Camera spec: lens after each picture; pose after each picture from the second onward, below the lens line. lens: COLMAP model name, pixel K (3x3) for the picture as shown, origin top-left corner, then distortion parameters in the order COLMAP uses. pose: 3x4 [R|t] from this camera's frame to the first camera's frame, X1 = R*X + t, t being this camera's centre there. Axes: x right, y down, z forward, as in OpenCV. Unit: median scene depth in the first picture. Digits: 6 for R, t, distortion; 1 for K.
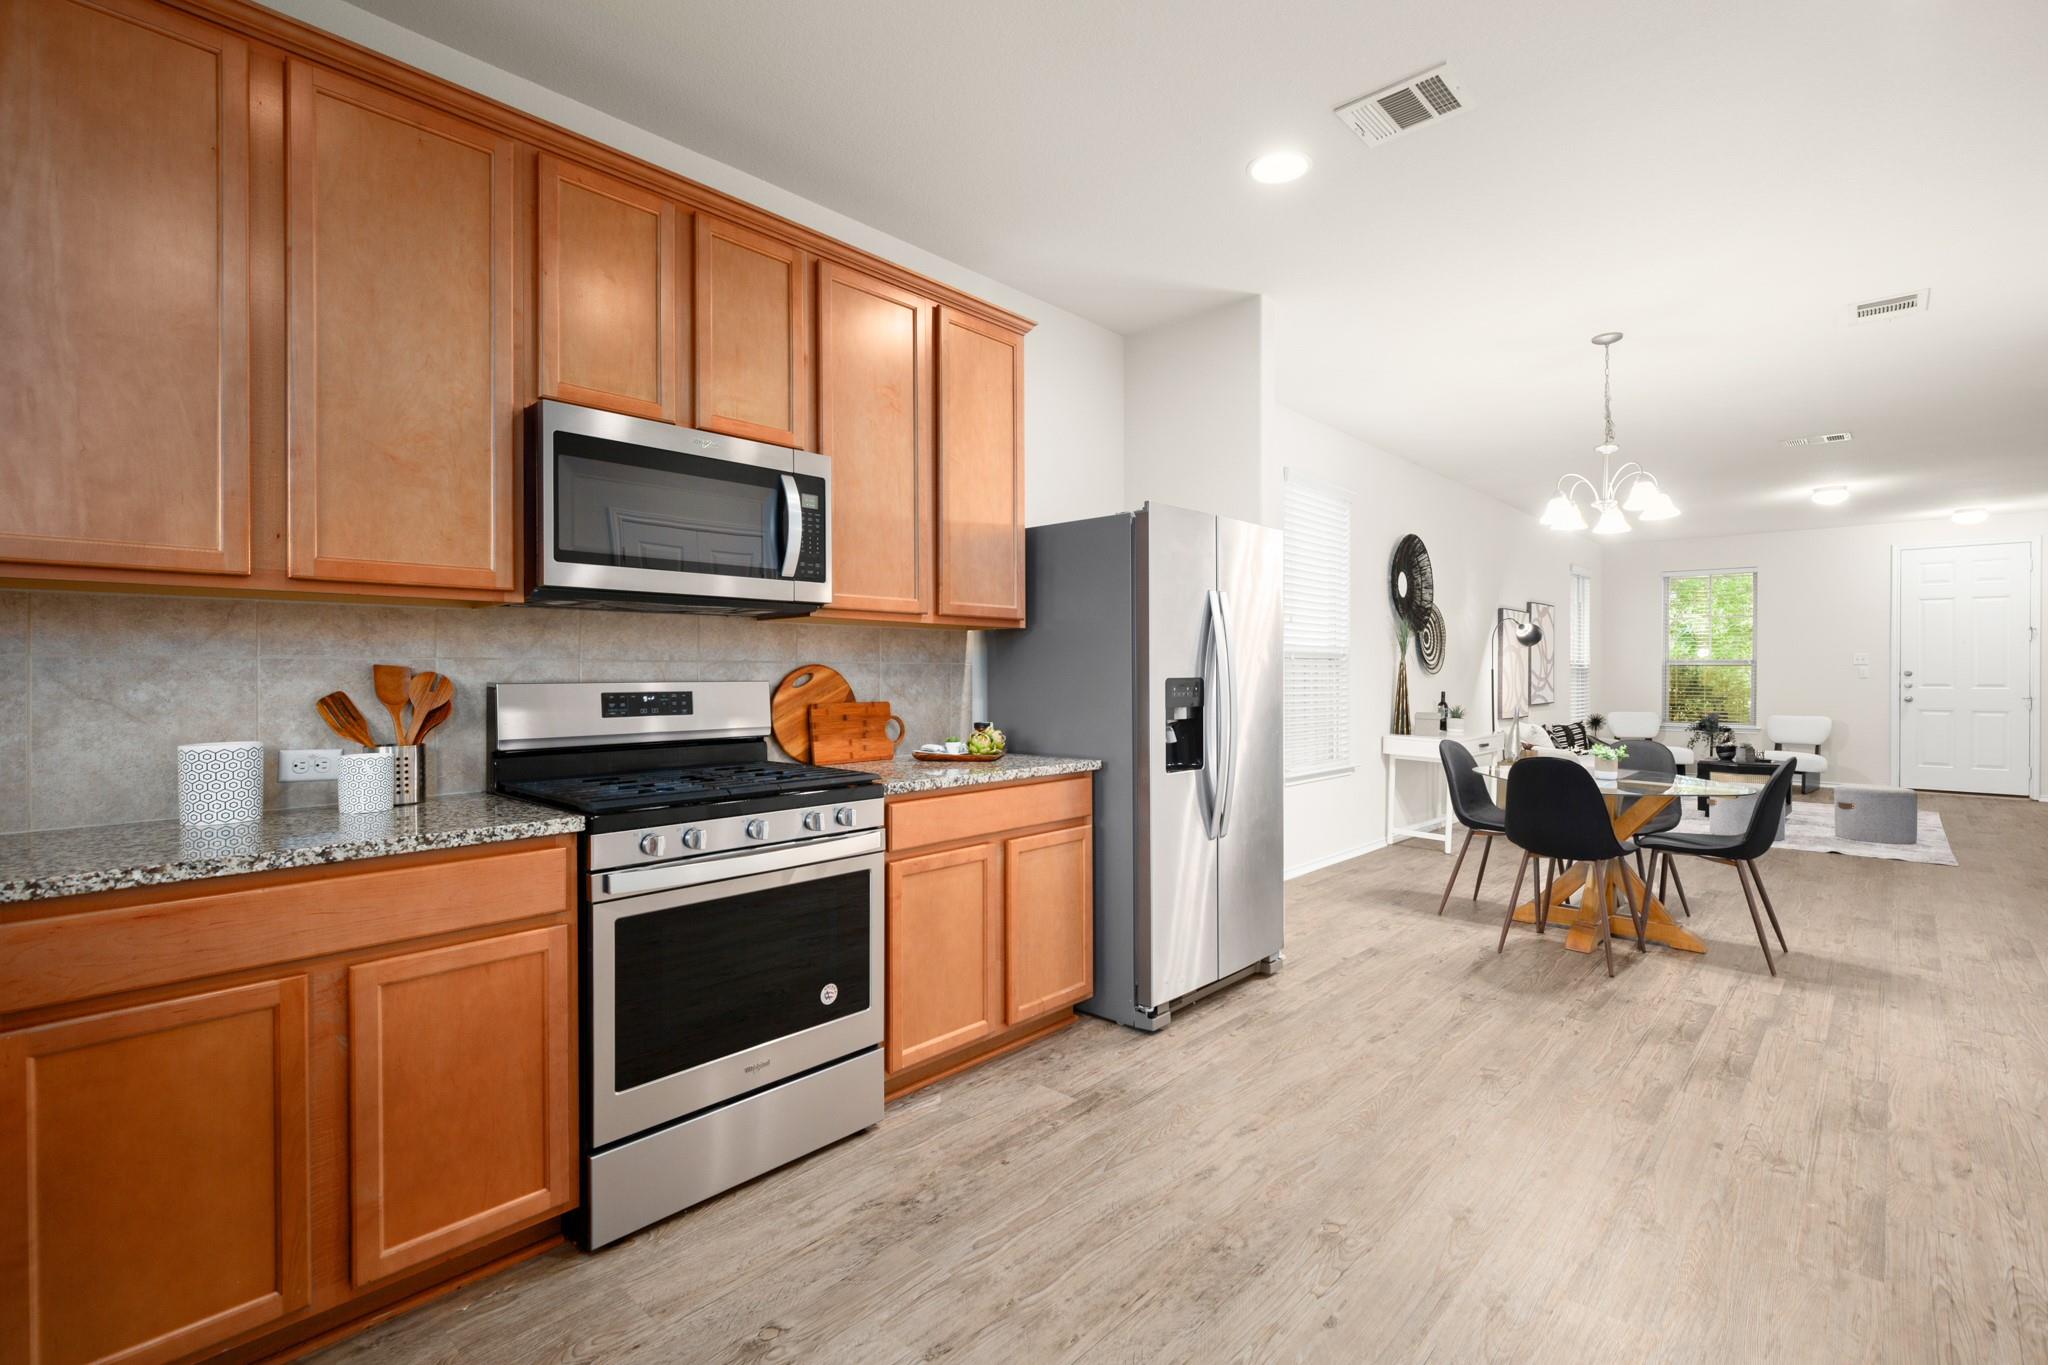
lens RADIAL K [[935.6, 0, 1039.2], [0, 935.6, 677.0], [0, 0, 1]] dist [0.008113, 0.000235]
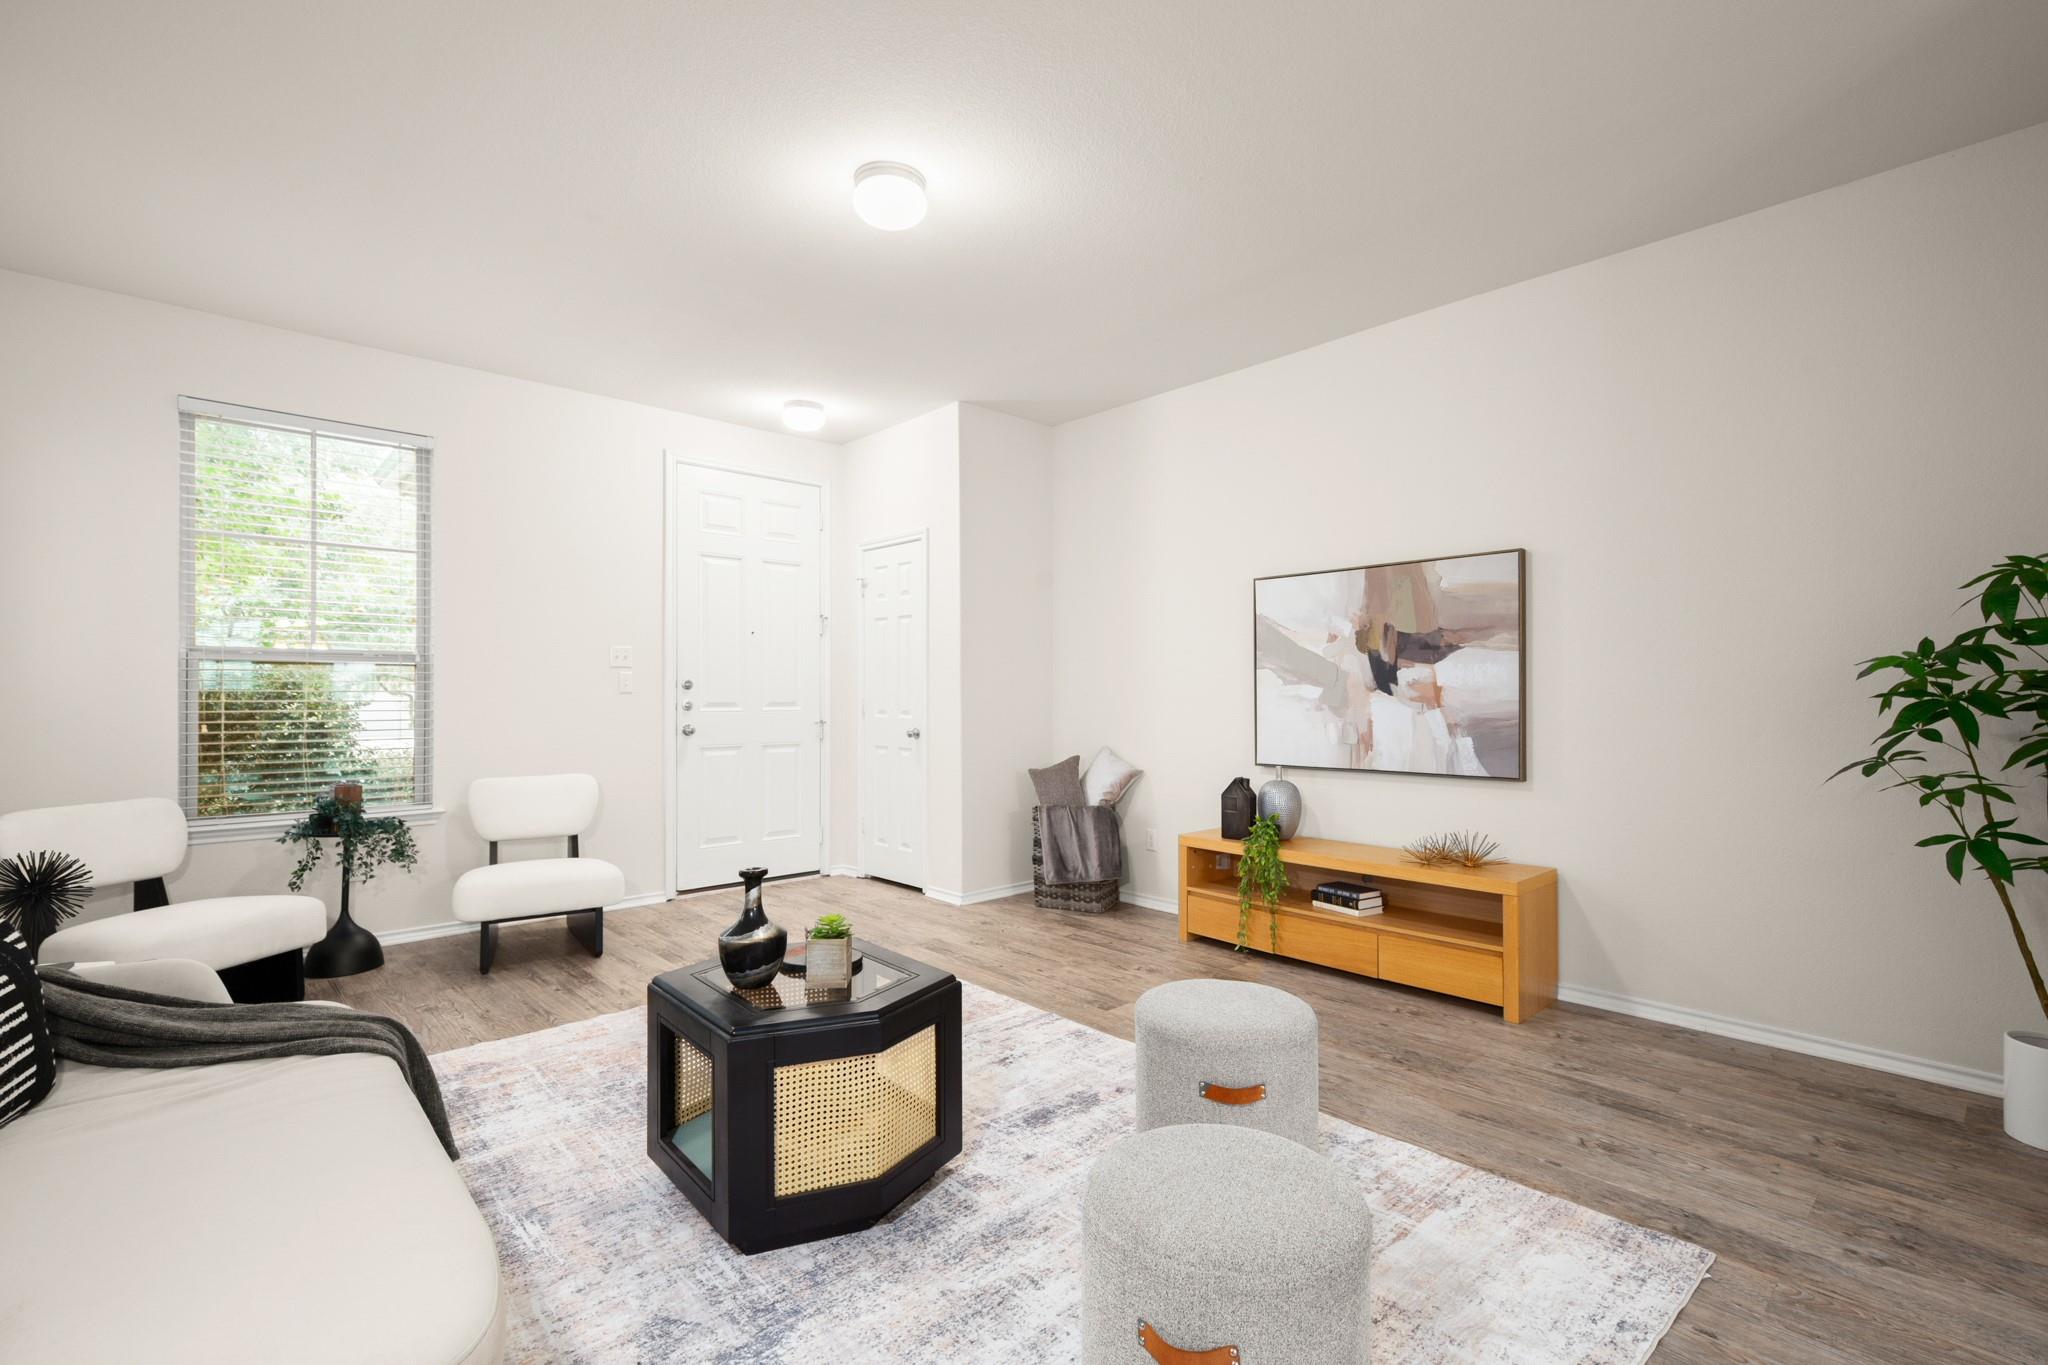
lens RADIAL K [[935.6, 0, 1039.9], [0, 935.6, 688.0], [0, 0, 1]] dist [0.008113, 0.000235]
pose [[0.099330, 0.001184, 0.995054, 1.544353], [0.008121, 0.999965, -0.002001, 0.004644], [-0.995021, 0.008280, 0.099317, 2.903687]]
